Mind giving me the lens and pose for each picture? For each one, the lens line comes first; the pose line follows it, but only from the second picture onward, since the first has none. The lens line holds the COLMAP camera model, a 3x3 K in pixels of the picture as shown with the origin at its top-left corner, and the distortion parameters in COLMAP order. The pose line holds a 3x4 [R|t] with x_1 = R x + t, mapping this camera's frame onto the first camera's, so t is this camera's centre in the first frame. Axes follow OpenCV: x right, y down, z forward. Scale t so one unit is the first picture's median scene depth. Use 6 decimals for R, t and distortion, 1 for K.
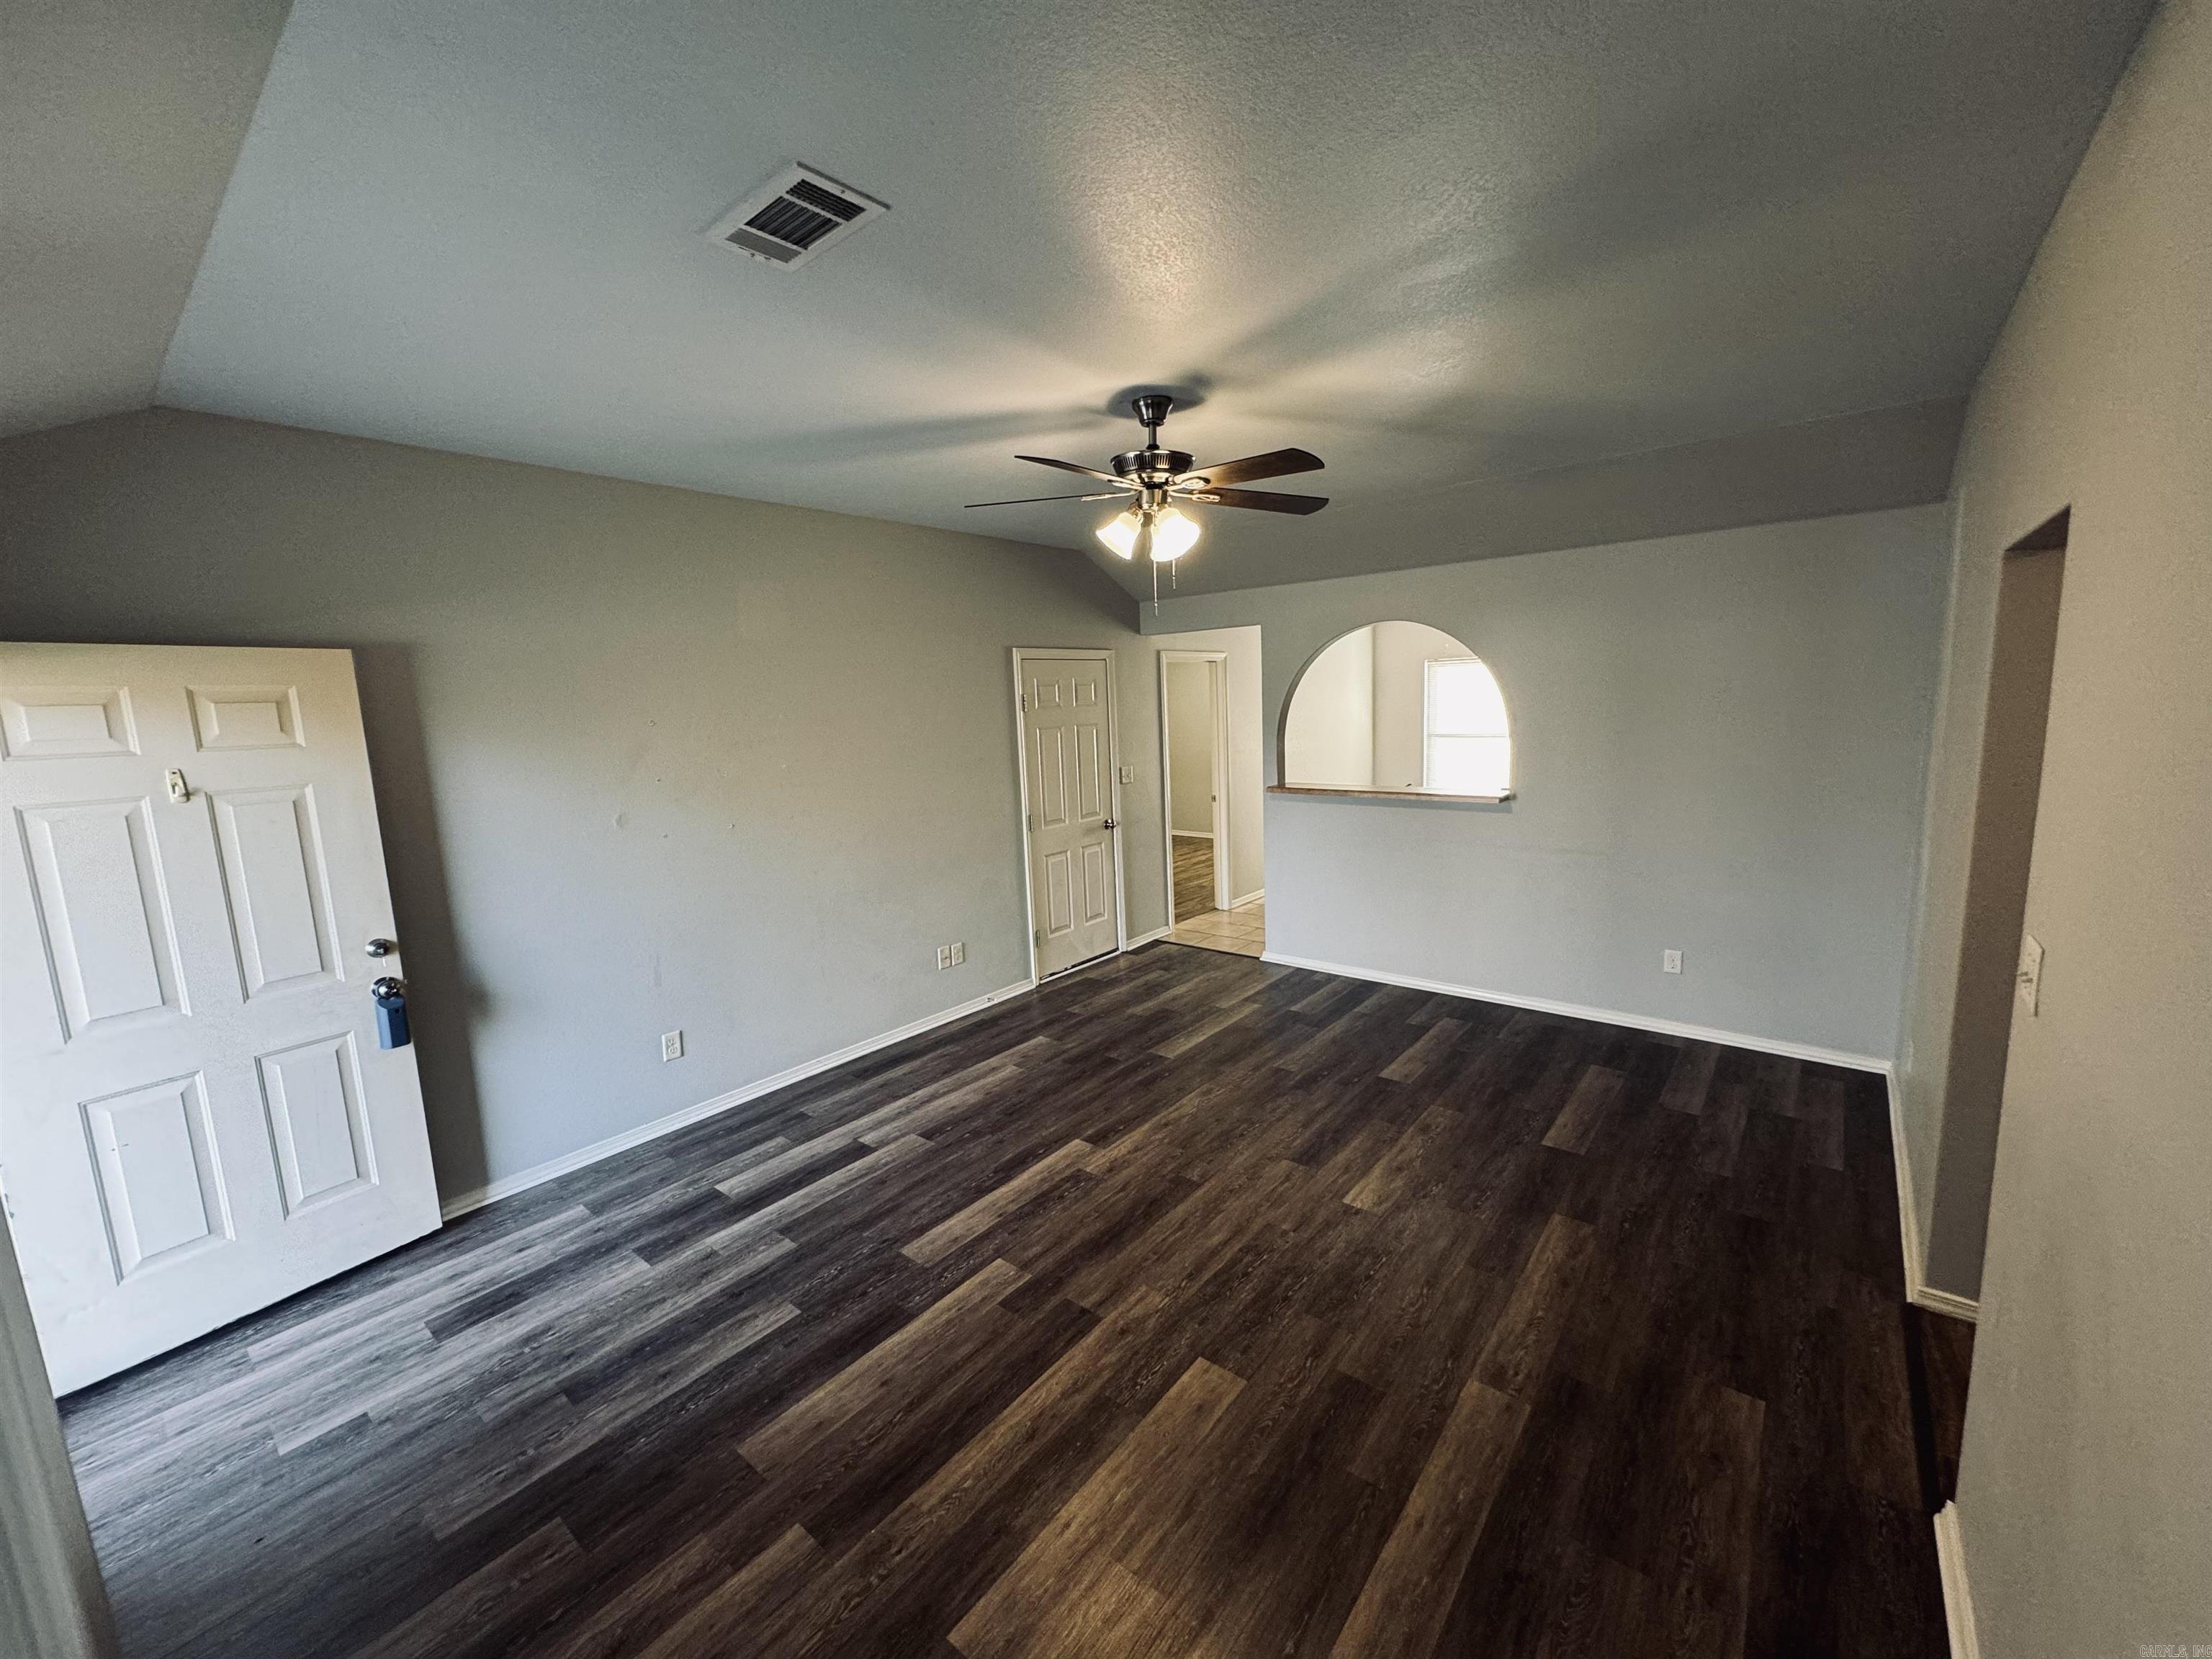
lens RADIAL K [[877.4, 0, 1106.0], [0, 877.4, 829.5], [0, 0, 1]] dist [0.000099, 0.000214]
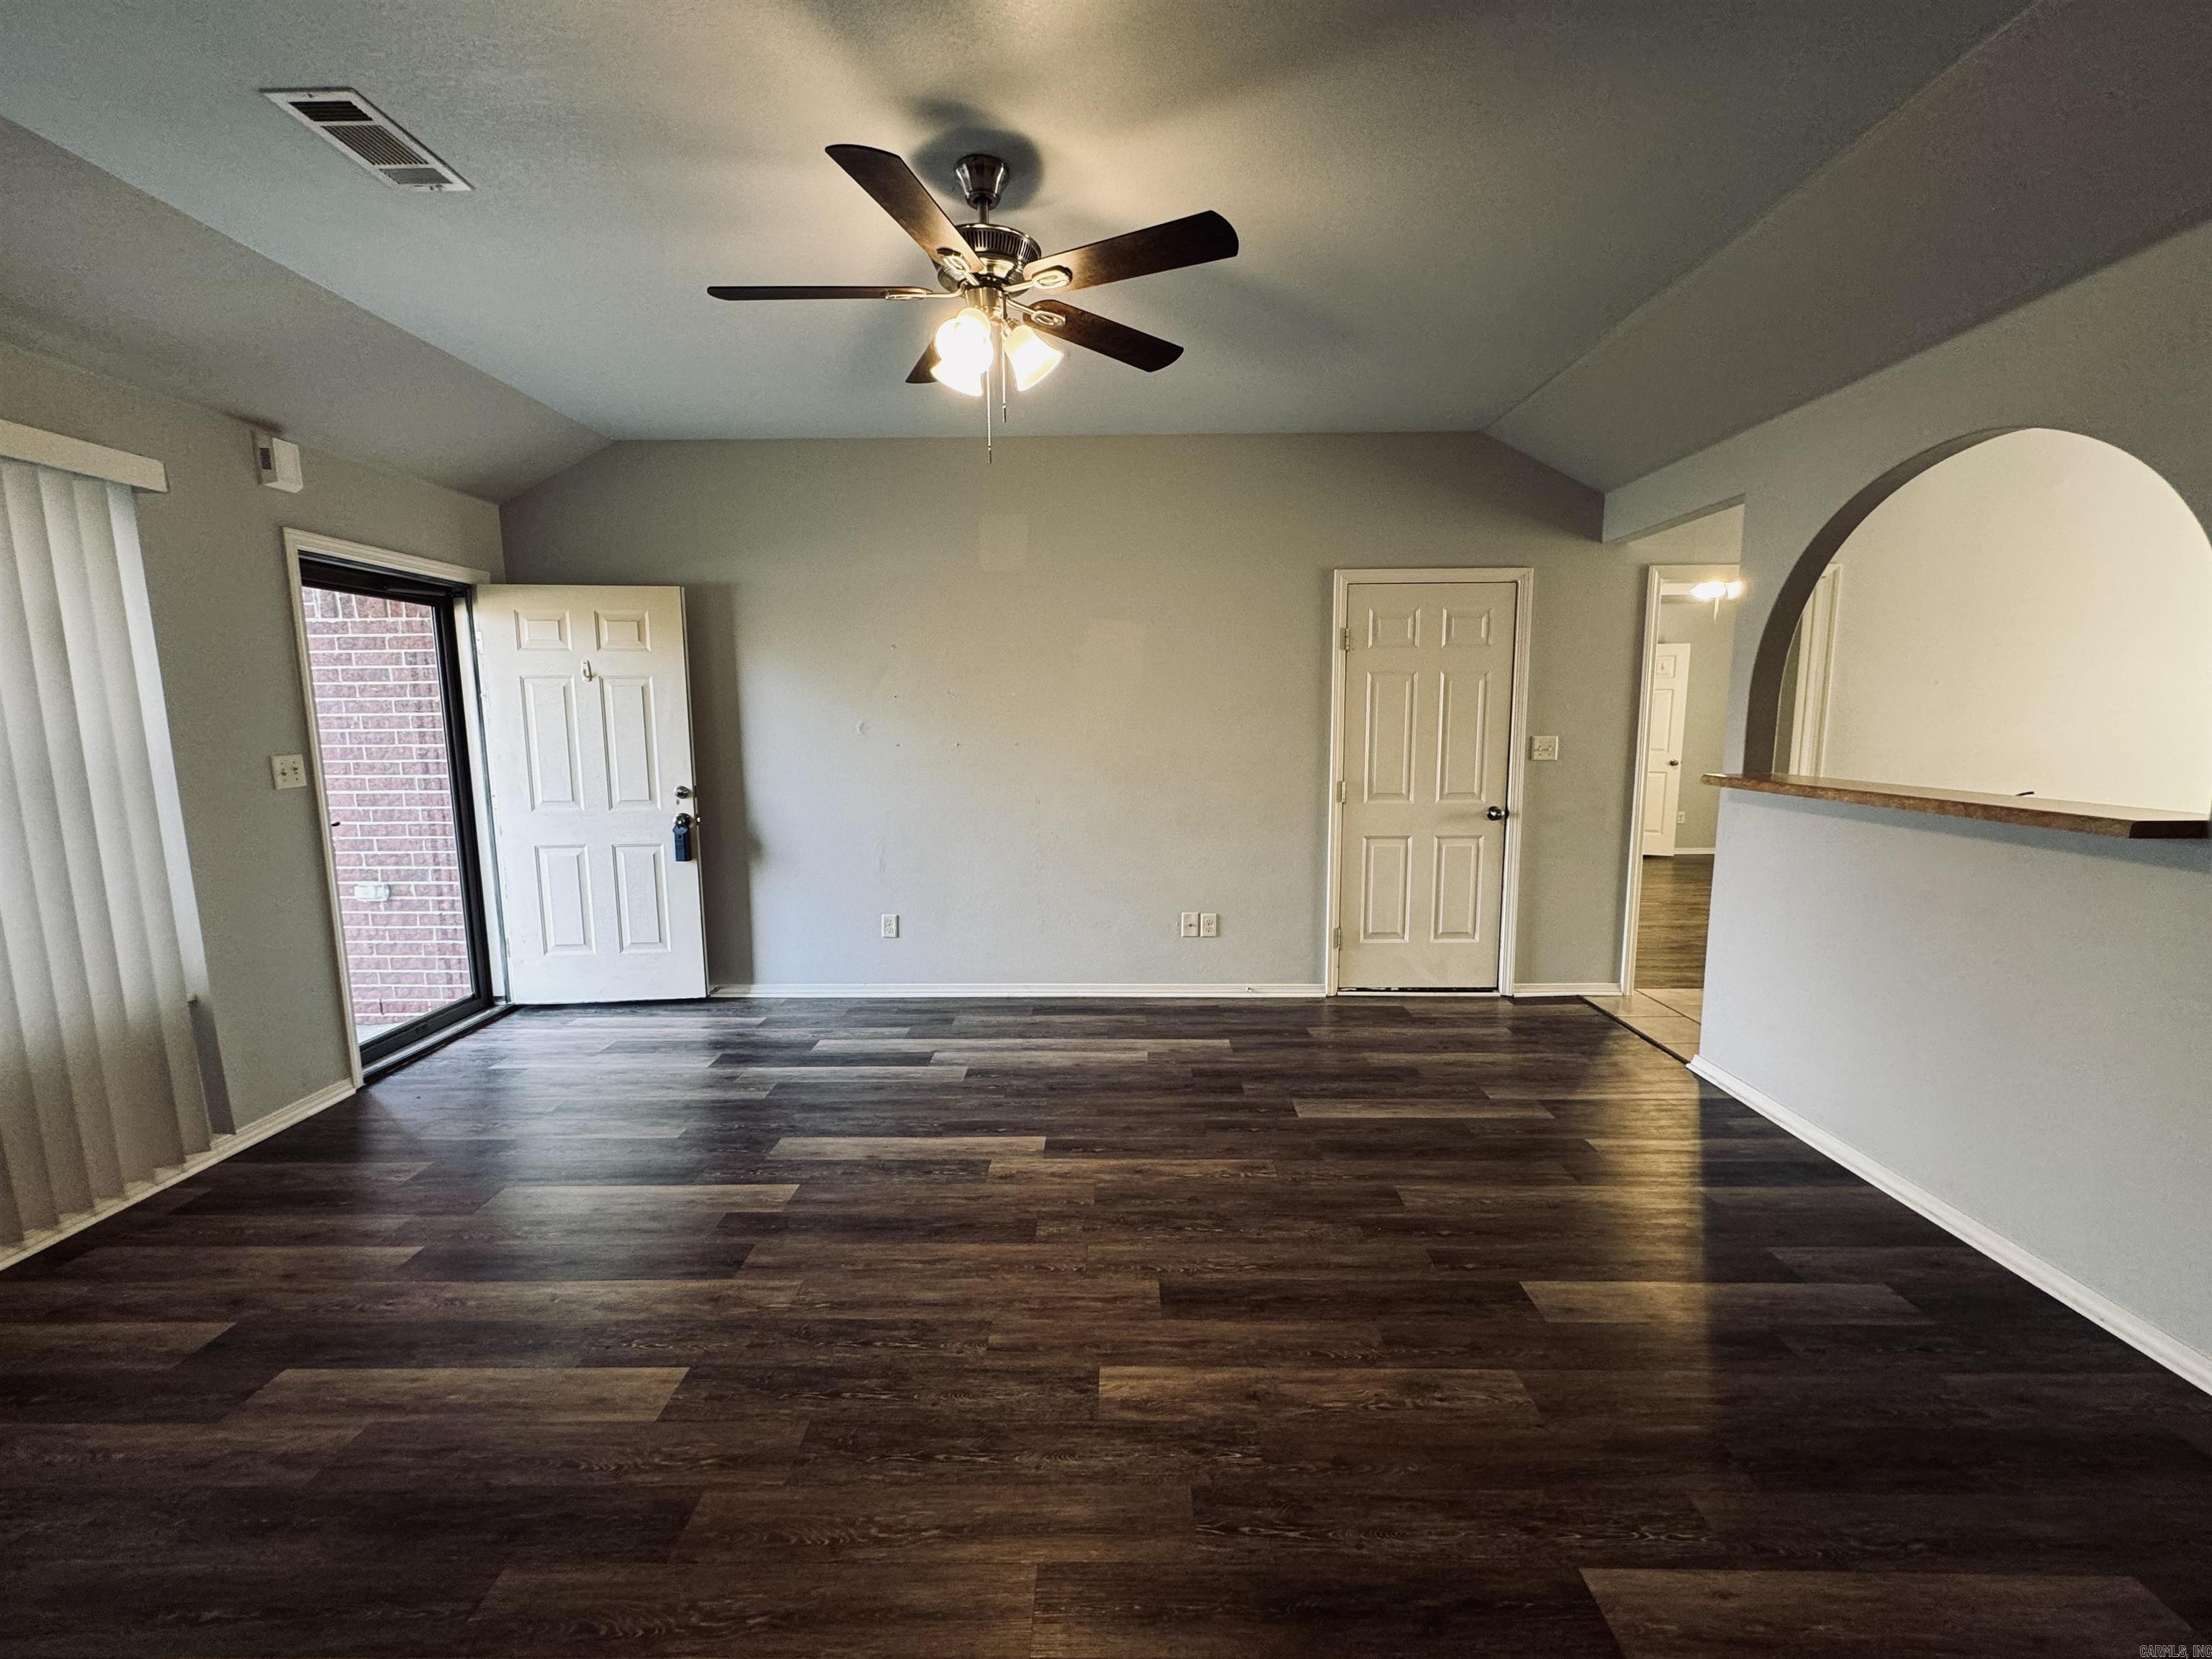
lens RADIAL K [[876.7, 0, 1106.0], [0, 876.7, 829.5], [0, 0, 1]] dist [-0.000257, -0.000040]
pose [[0.621662, 0.135798, -0.771424, 0.597345], [-0.133213, 0.988839, 0.066720, 0.003111], [0.771875, 0.061286, 0.632814, 0.498733]]
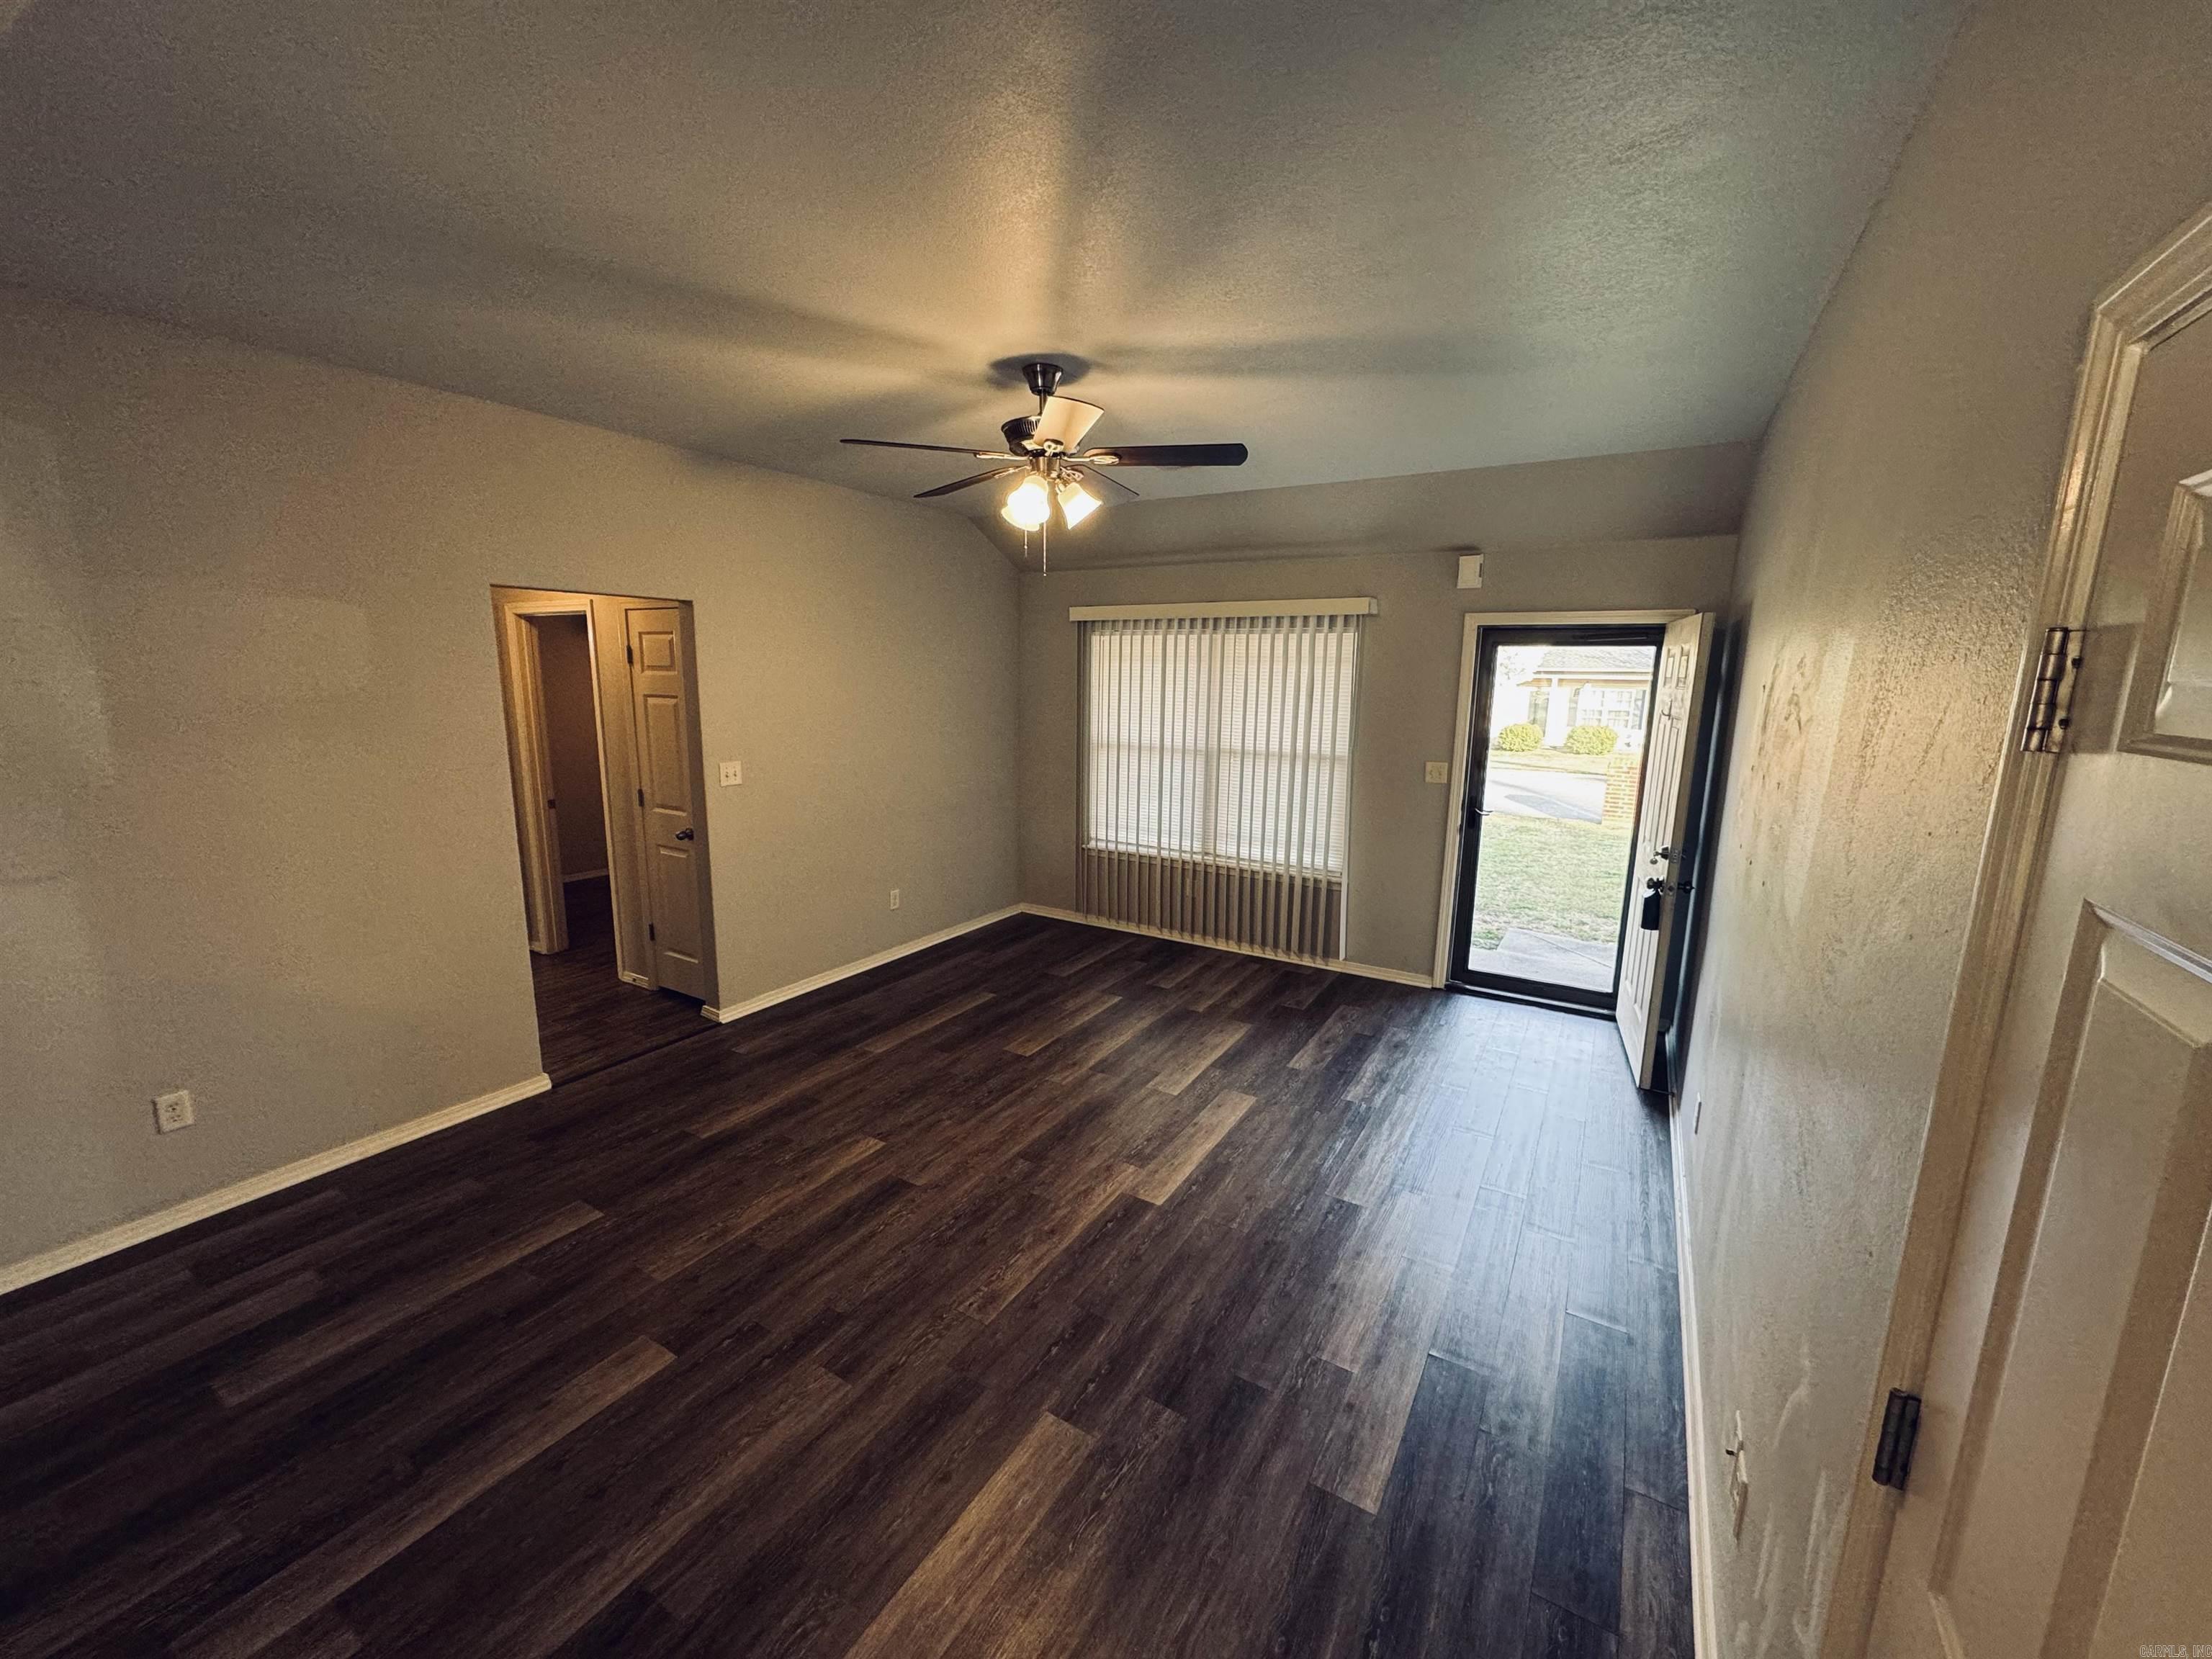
lens RADIAL K [[877.4, 0, 1106.0], [0, 877.4, 829.5], [0, 0, 1]] dist [0.000099, 0.000214]
pose [[-0.989268, 0.048437, -0.137848, 0.112582], [0.000659, 0.944920, 0.327300, -0.248680], [0.146109, 0.323696, -0.934812, 1.637624]]
